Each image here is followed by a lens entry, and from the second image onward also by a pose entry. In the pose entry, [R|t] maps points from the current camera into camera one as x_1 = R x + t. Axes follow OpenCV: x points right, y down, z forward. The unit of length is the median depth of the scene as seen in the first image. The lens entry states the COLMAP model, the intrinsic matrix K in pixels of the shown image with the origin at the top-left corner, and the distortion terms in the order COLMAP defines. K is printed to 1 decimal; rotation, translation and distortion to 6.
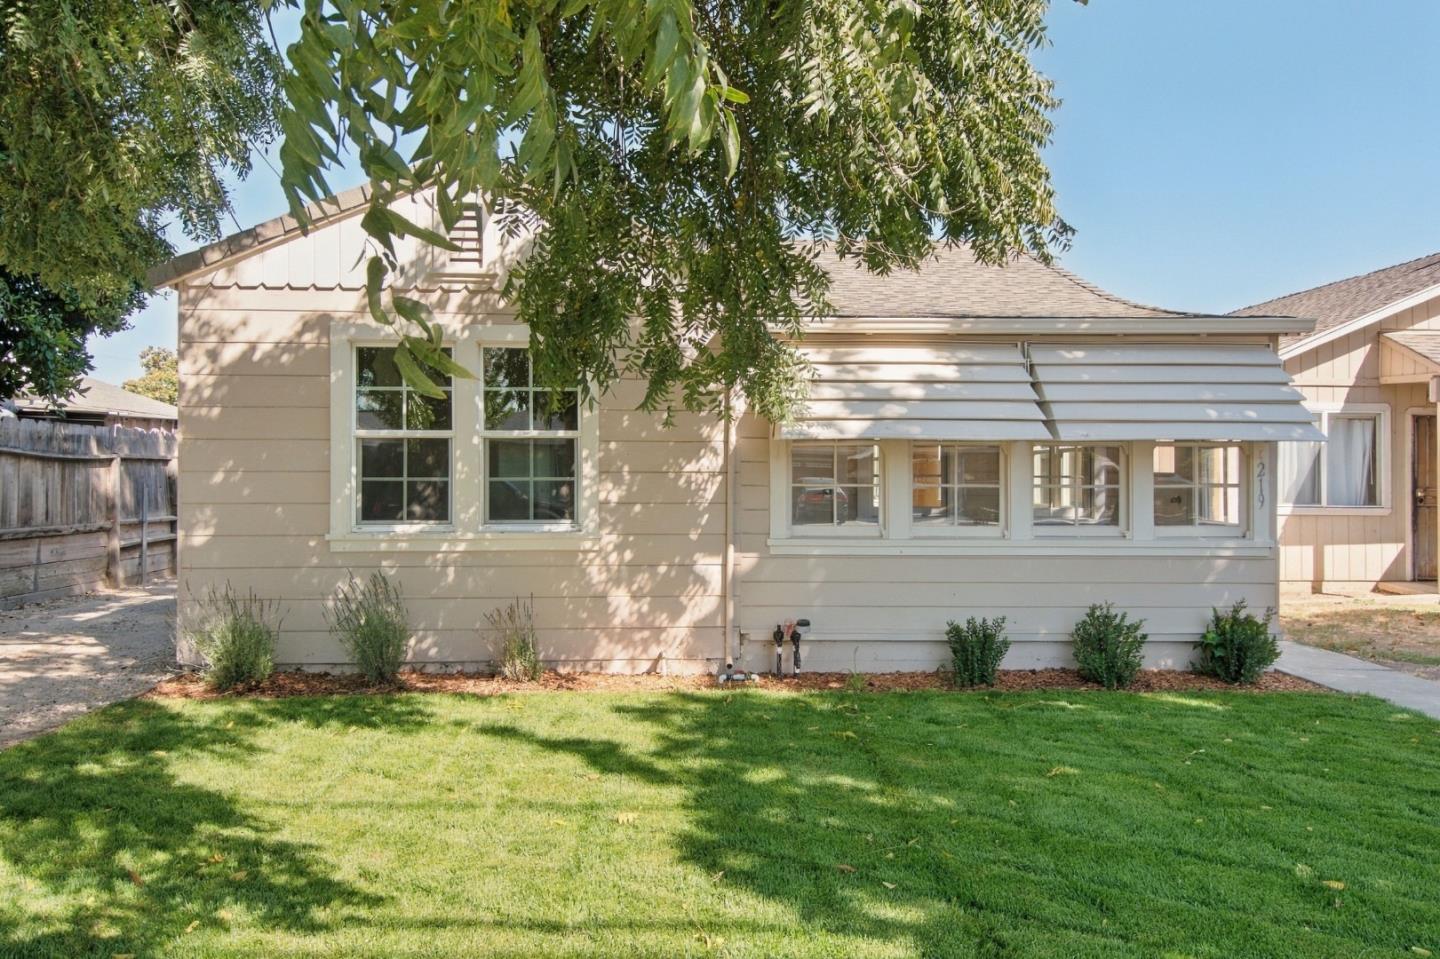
lens RADIAL K [[1015.4, 0, 724.2], [0, 1015.4, 476.3], [0, 0, 1]] dist [0.025311, -0.008605]
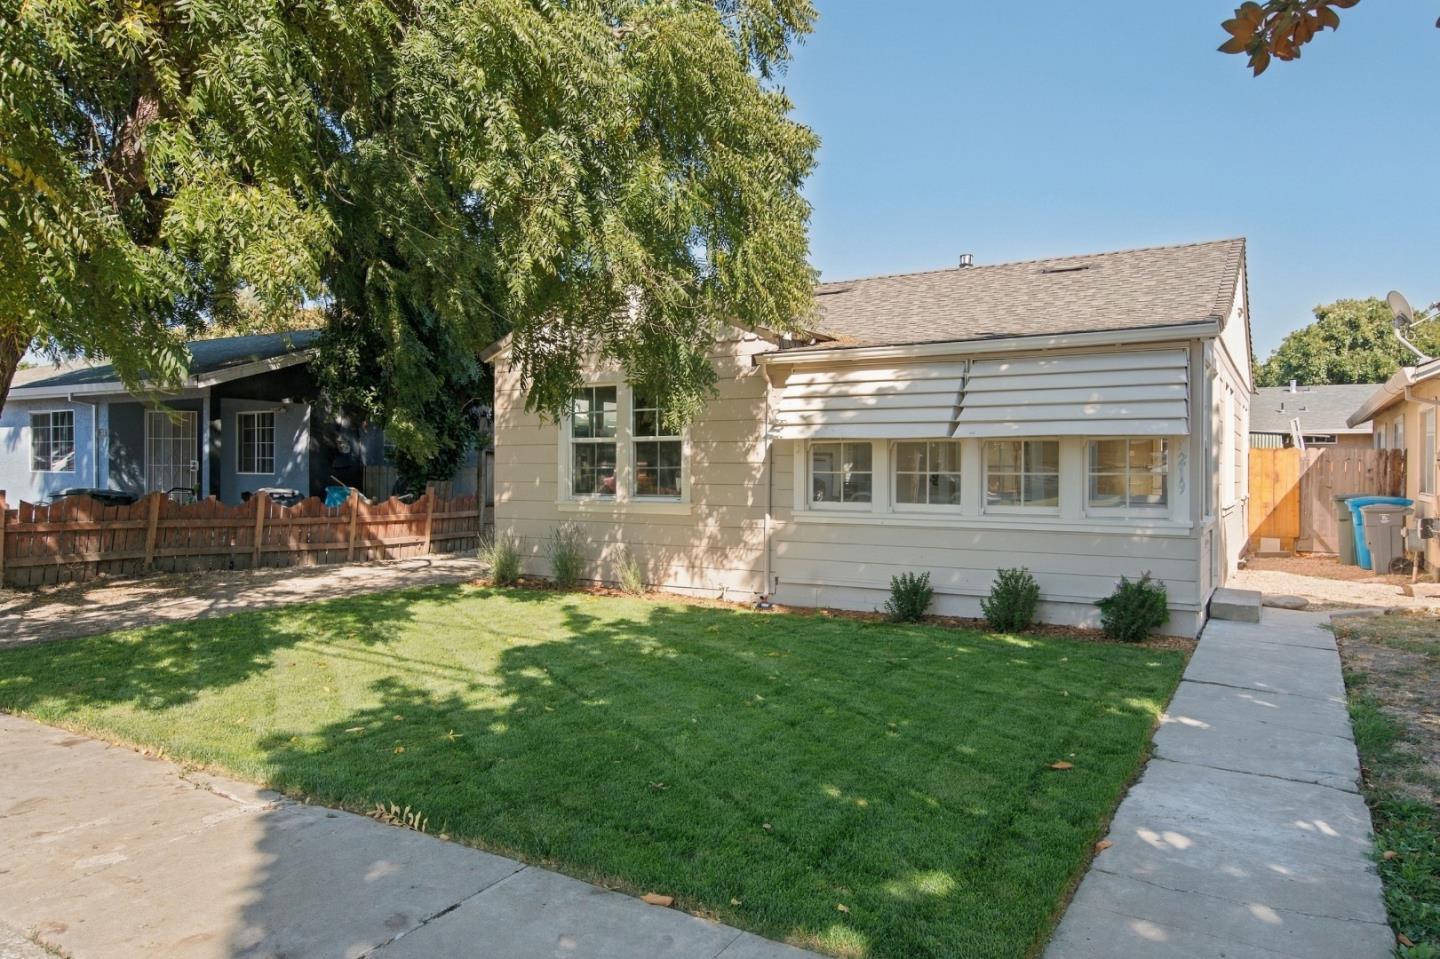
lens RADIAL K [[920.9, 0, 737.8], [0, 920.9, 479.2], [0, 0, 1]] dist [-0.052495, -0.000984]
pose [[0.844830, 0.006008, -0.535001, 0.673127], [-0.001729, 0.999962, 0.008500, 0.007786], [0.535032, -0.006256, 0.844809, -0.121972]]
